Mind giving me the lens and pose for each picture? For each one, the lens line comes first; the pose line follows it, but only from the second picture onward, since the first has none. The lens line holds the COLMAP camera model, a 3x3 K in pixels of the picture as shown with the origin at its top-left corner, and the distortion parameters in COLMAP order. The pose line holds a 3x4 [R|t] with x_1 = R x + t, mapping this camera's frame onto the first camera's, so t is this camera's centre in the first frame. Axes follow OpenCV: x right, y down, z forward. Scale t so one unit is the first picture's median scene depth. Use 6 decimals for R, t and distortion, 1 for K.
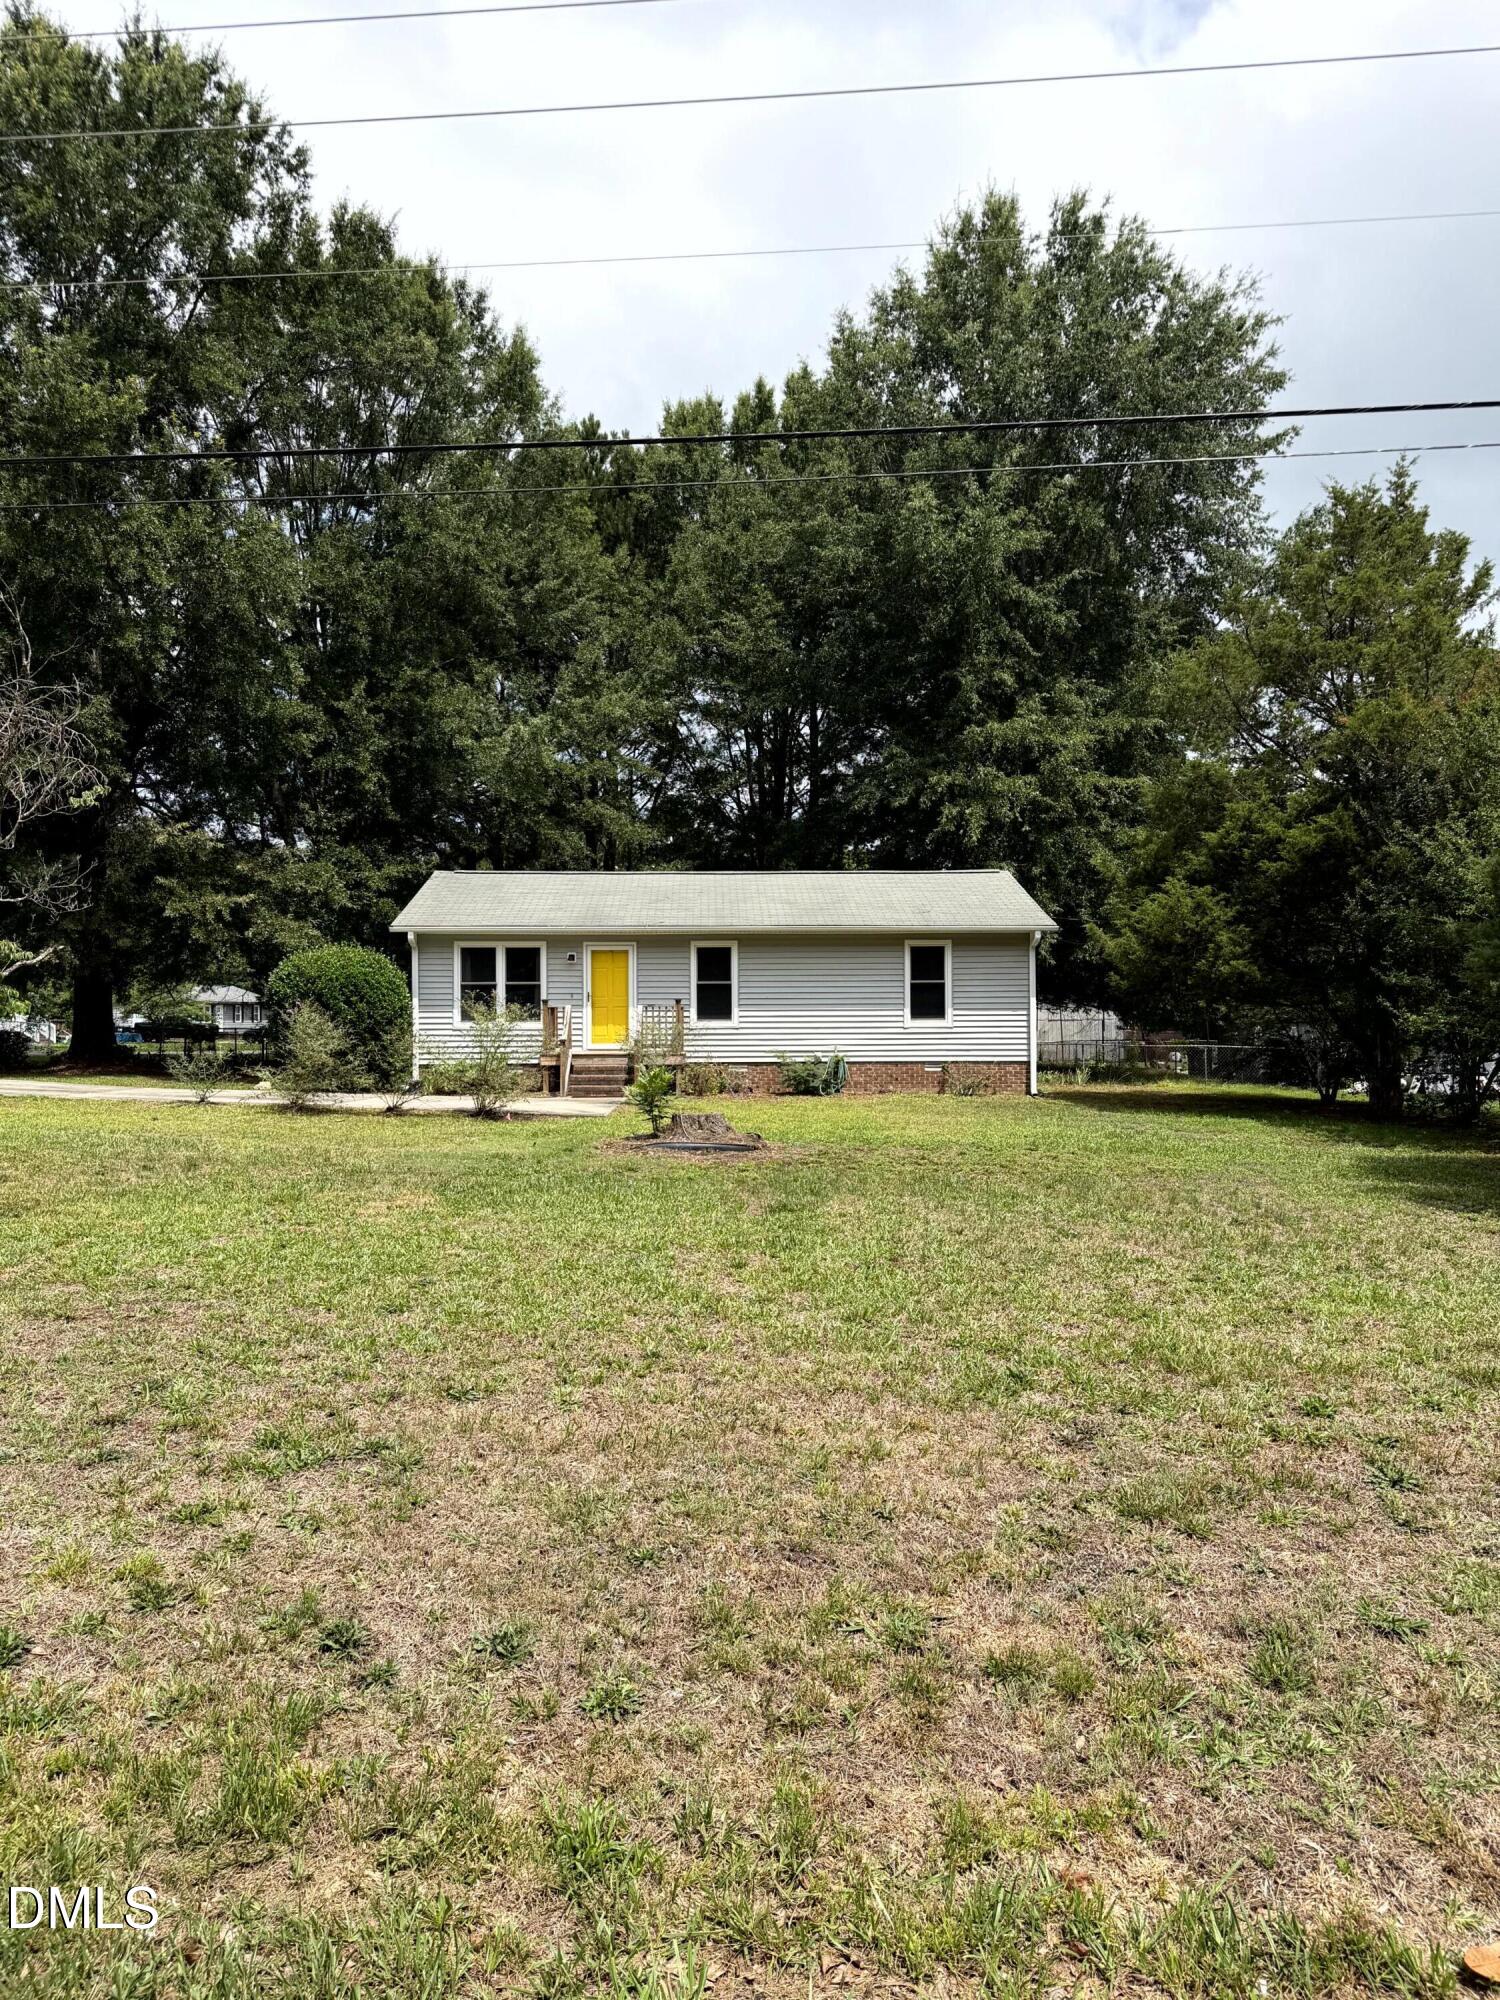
lens RADIAL K [[1377.2, 0, 750.0], [0, 1377.2, 1000.0], [0, 0, 1]] dist [0.042873, -0.068150]
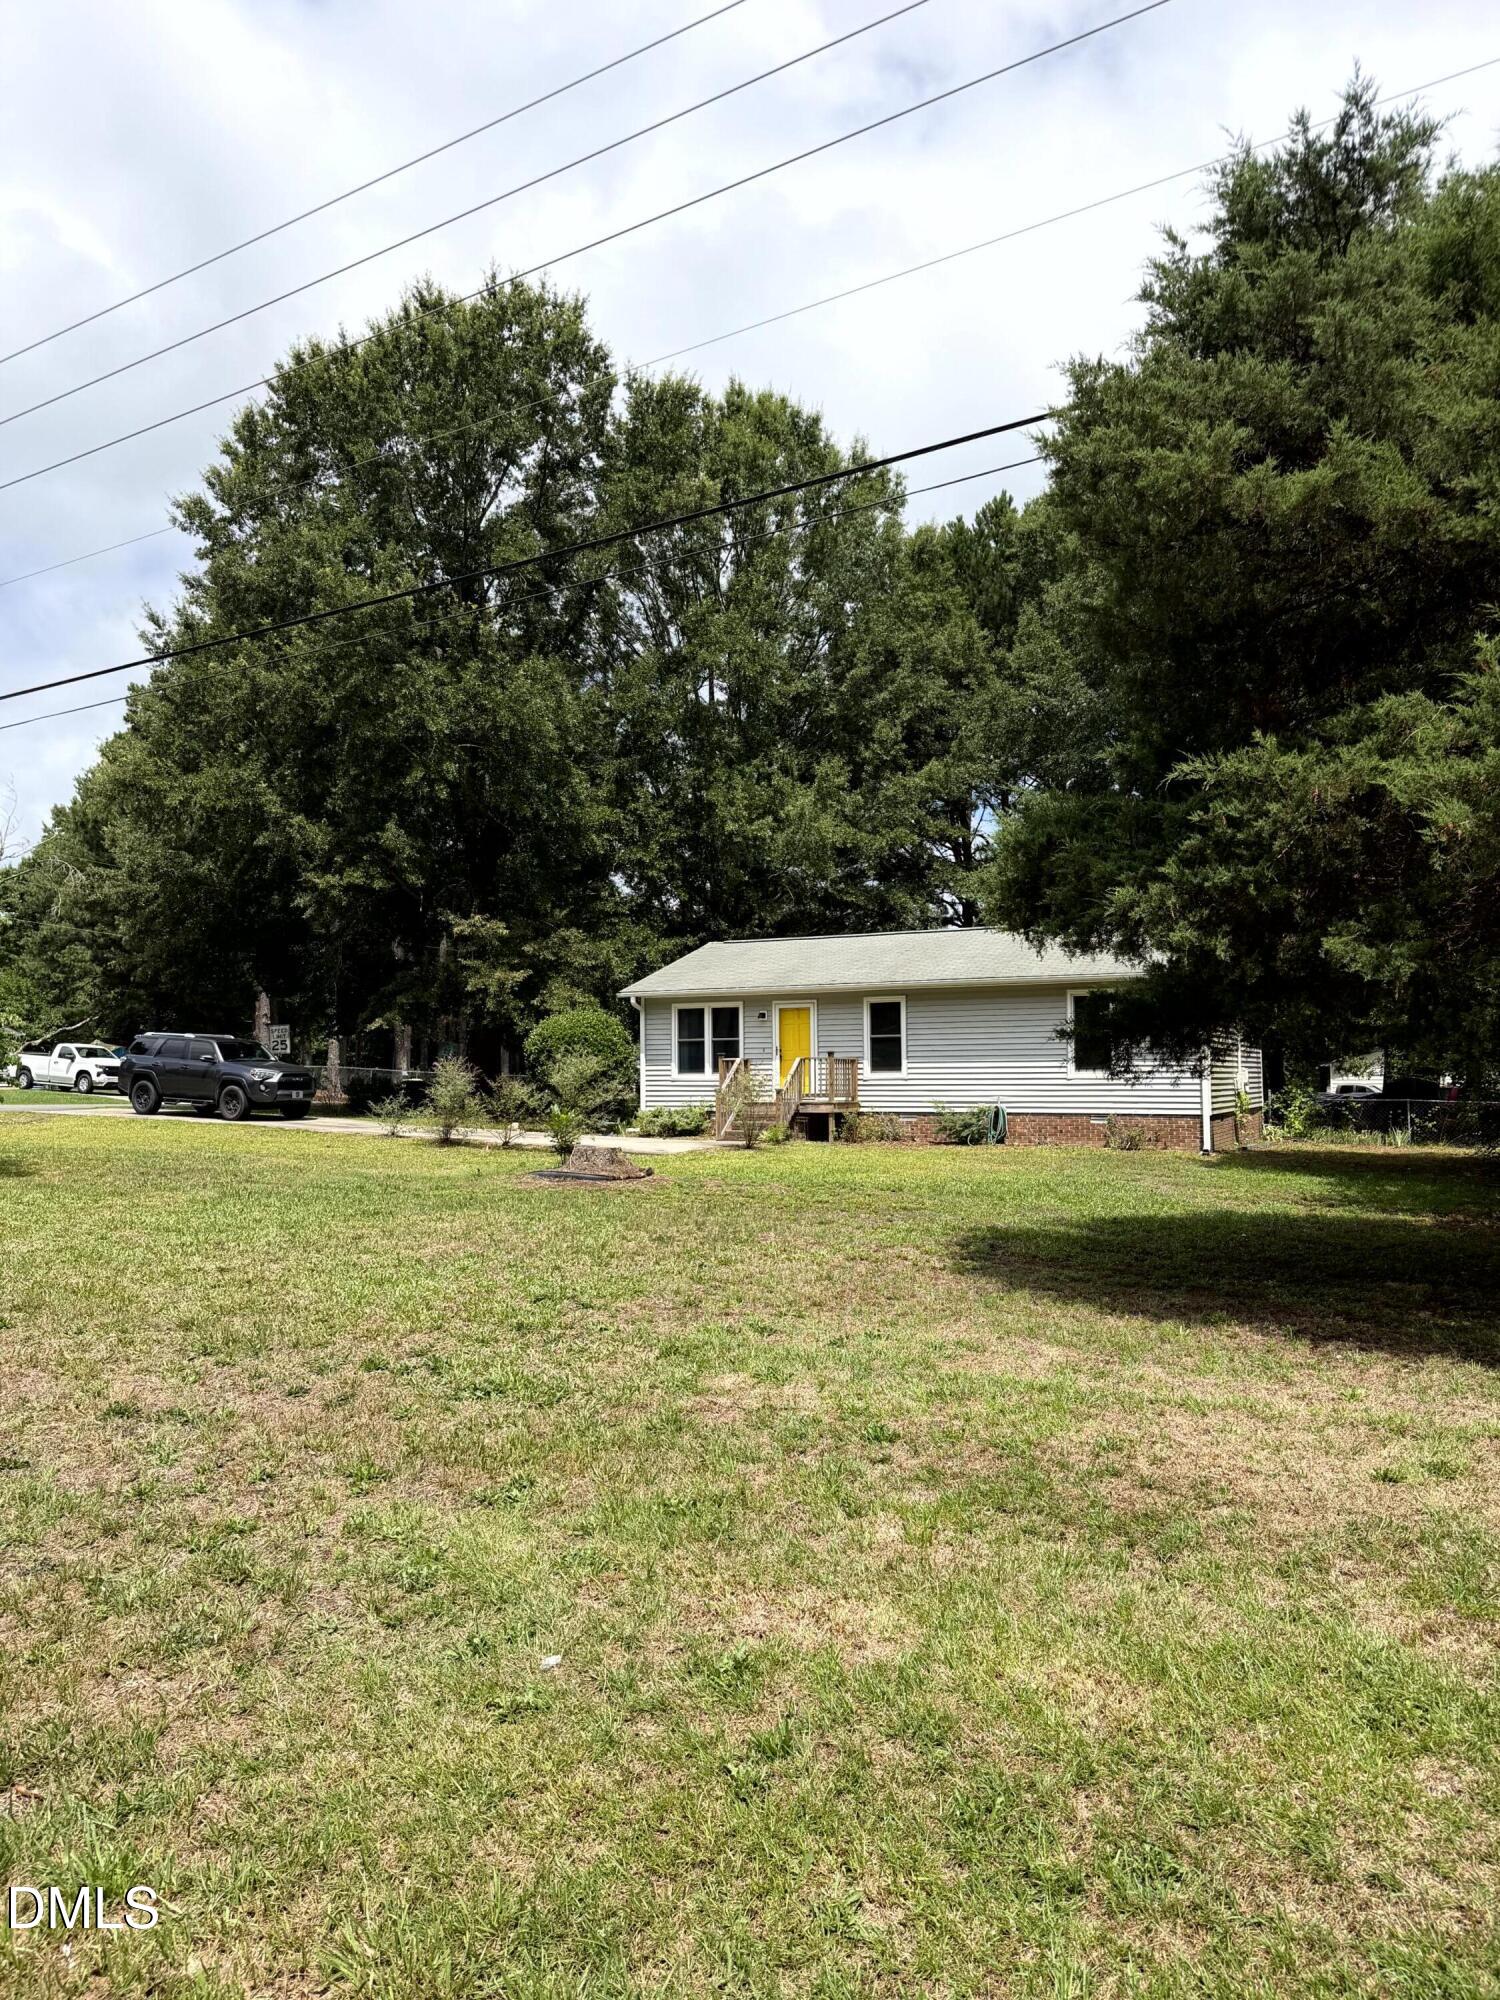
lens RADIAL K [[1377.2, 0, 750.0], [0, 1377.2, 1000.0], [0, 0, 1]] dist [0.042873, -0.068150]
pose [[0.876752, -0.027218, -0.480172, 0.393021], [0.006690, 0.998991, -0.044412, 0.005994], [0.480897, 0.035726, 0.876049, 0.021009]]
